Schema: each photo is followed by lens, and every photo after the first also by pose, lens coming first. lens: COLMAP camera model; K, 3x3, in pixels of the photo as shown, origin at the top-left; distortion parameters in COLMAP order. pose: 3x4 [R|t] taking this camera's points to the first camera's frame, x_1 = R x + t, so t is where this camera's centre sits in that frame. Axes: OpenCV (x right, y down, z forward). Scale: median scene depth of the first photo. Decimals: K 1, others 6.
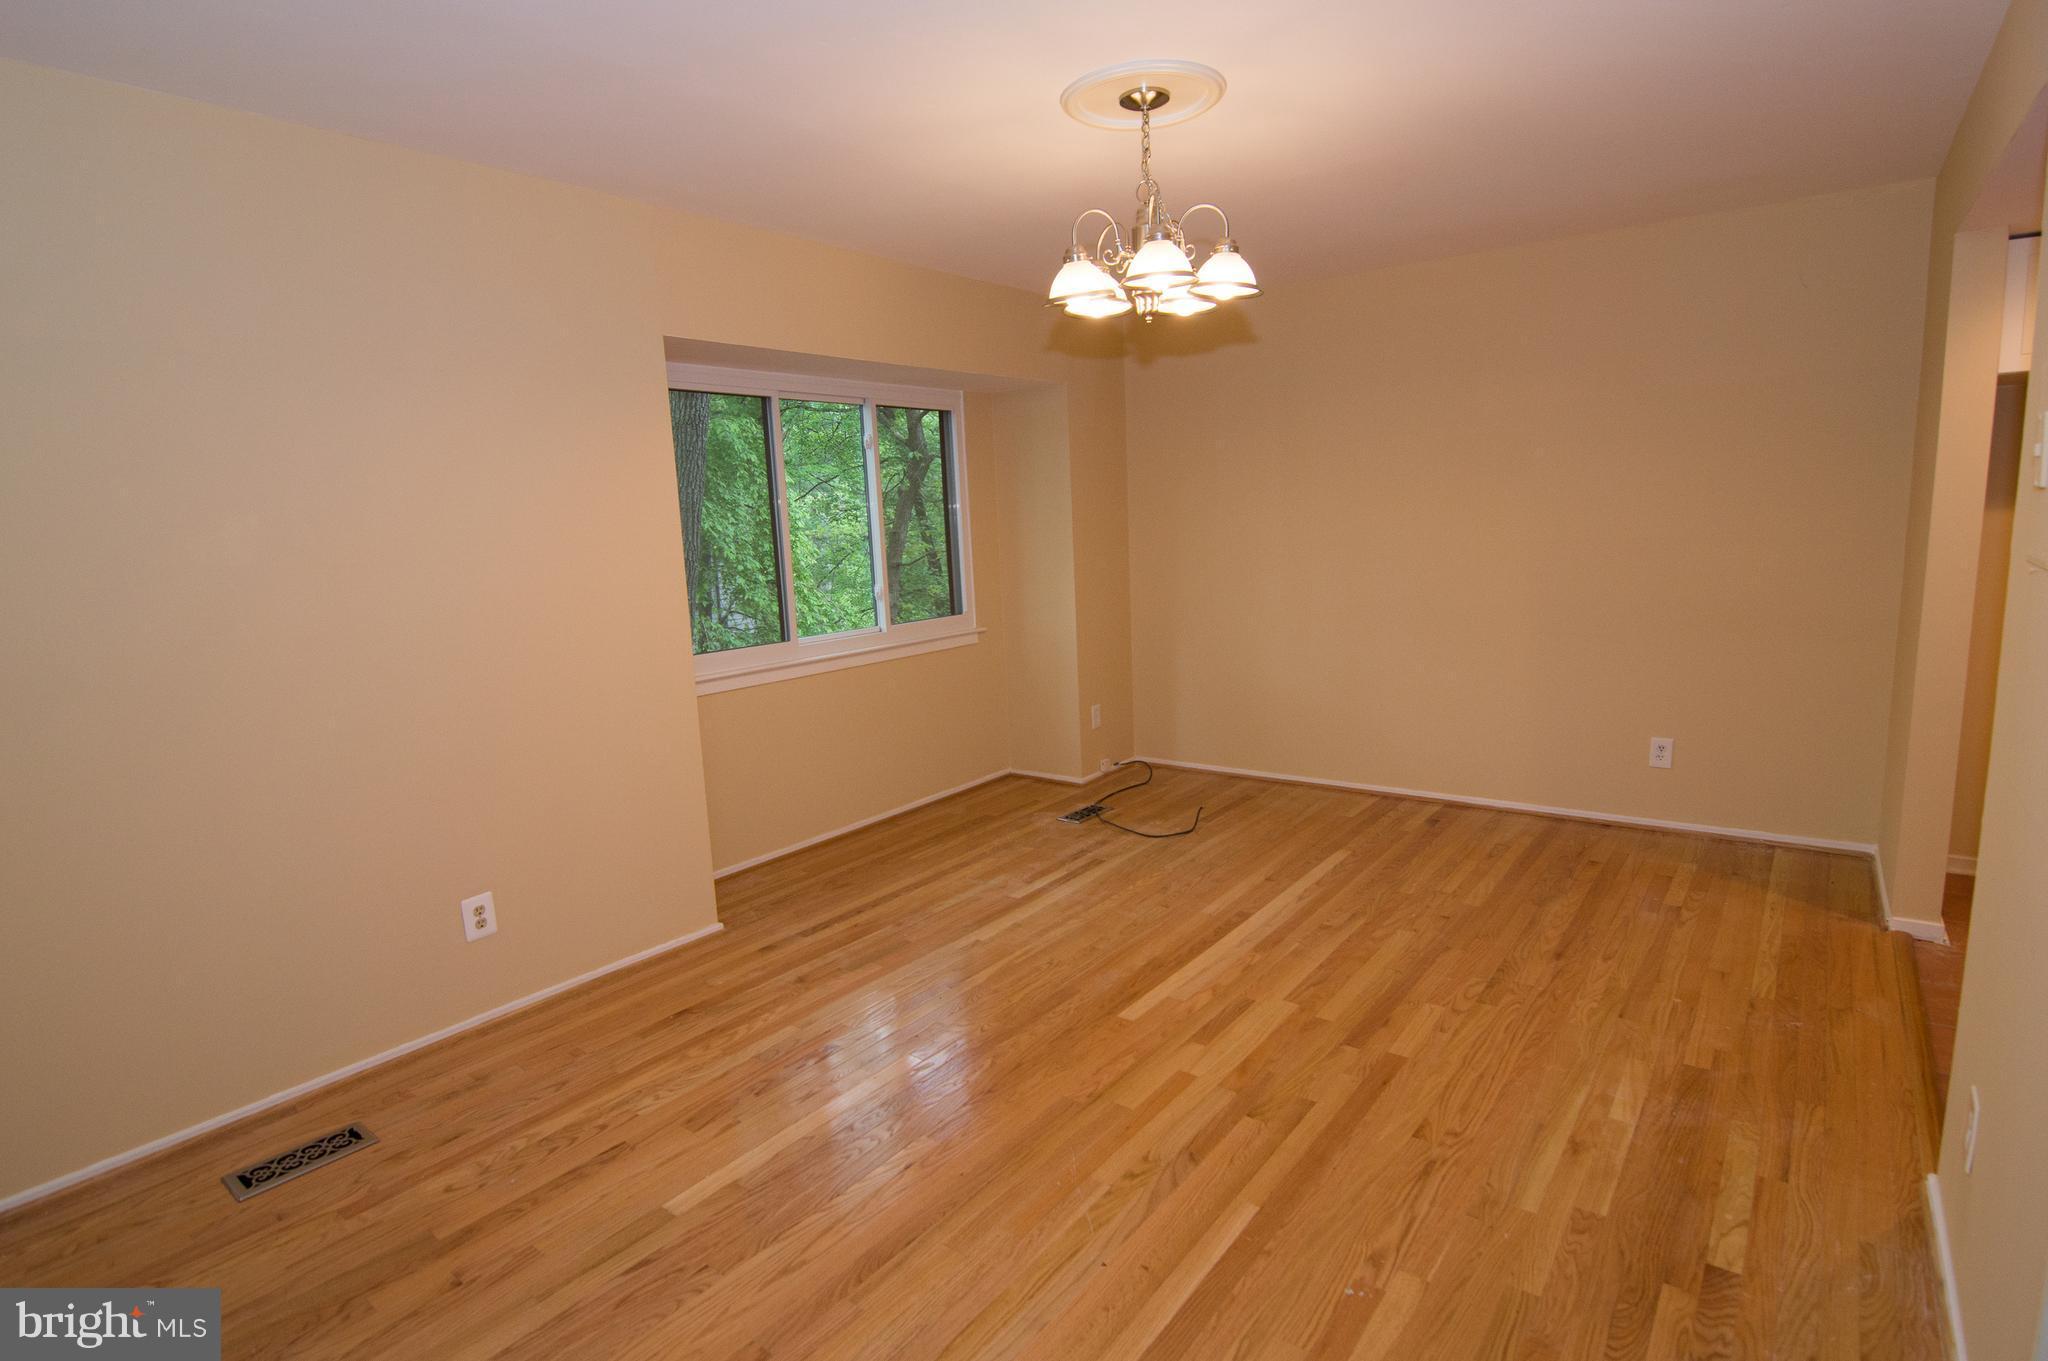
lens RADIAL K [[996.8, 0, 1028.7], [0, 996.8, 679.5], [0, 0, 1]] dist [-0.010919, -0.004561]
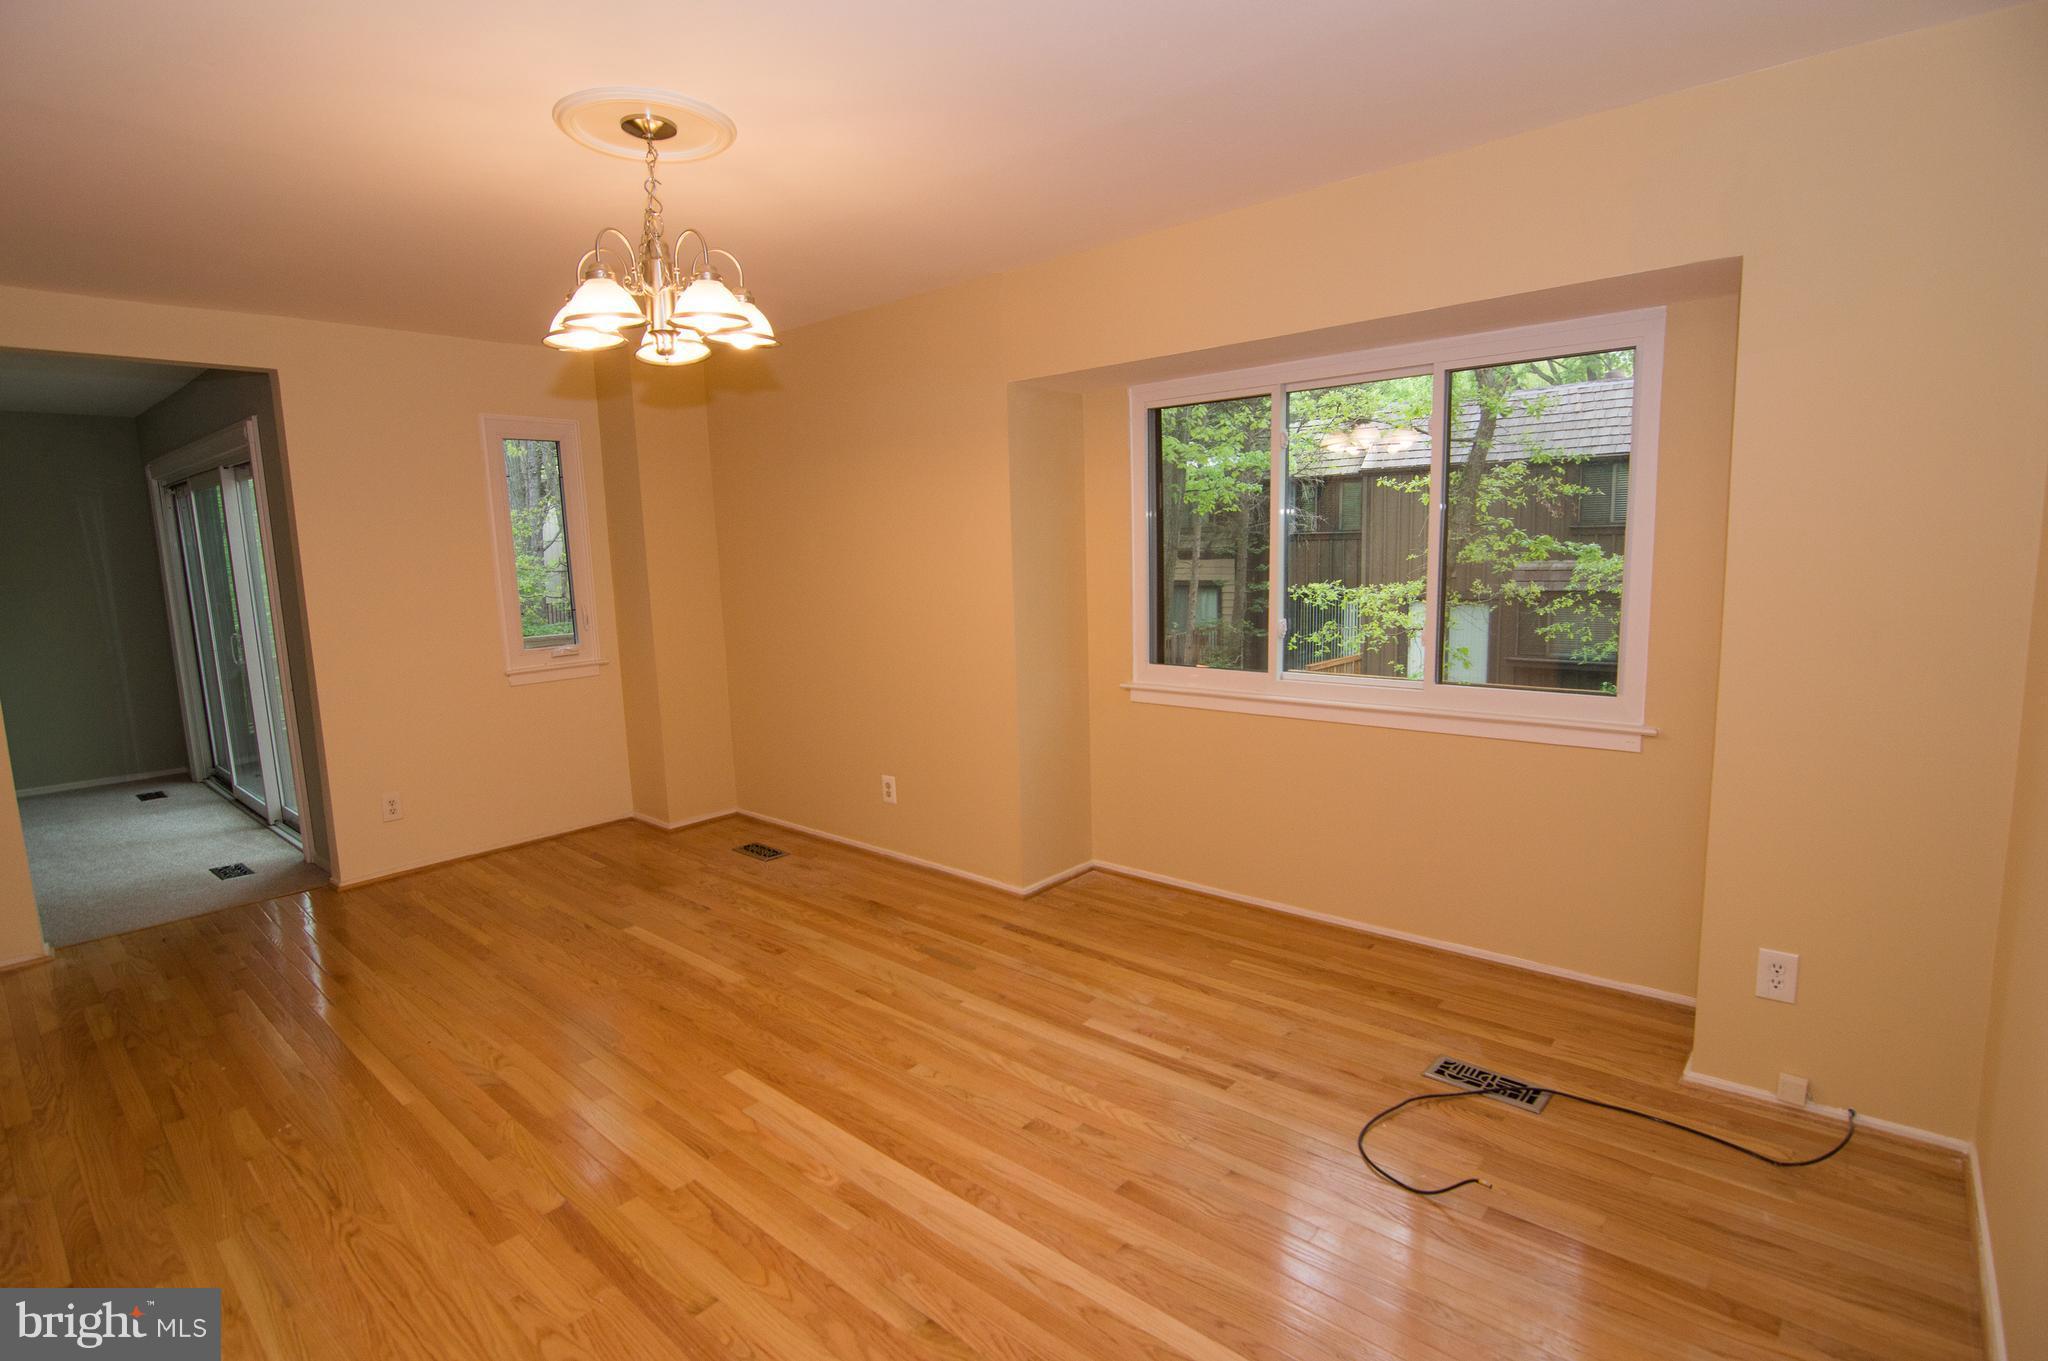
lens RADIAL K [[996.8, 0, 1026.6], [0, 996.8, 682.0], [0, 0, 1]] dist [-0.010919, -0.004561]
pose [[-0.046502, 0.185291, -0.981583, 0.856171], [-0.132668, 0.972795, 0.189917, -0.228476], [0.990069, 0.139057, -0.020655, 1.102025]]
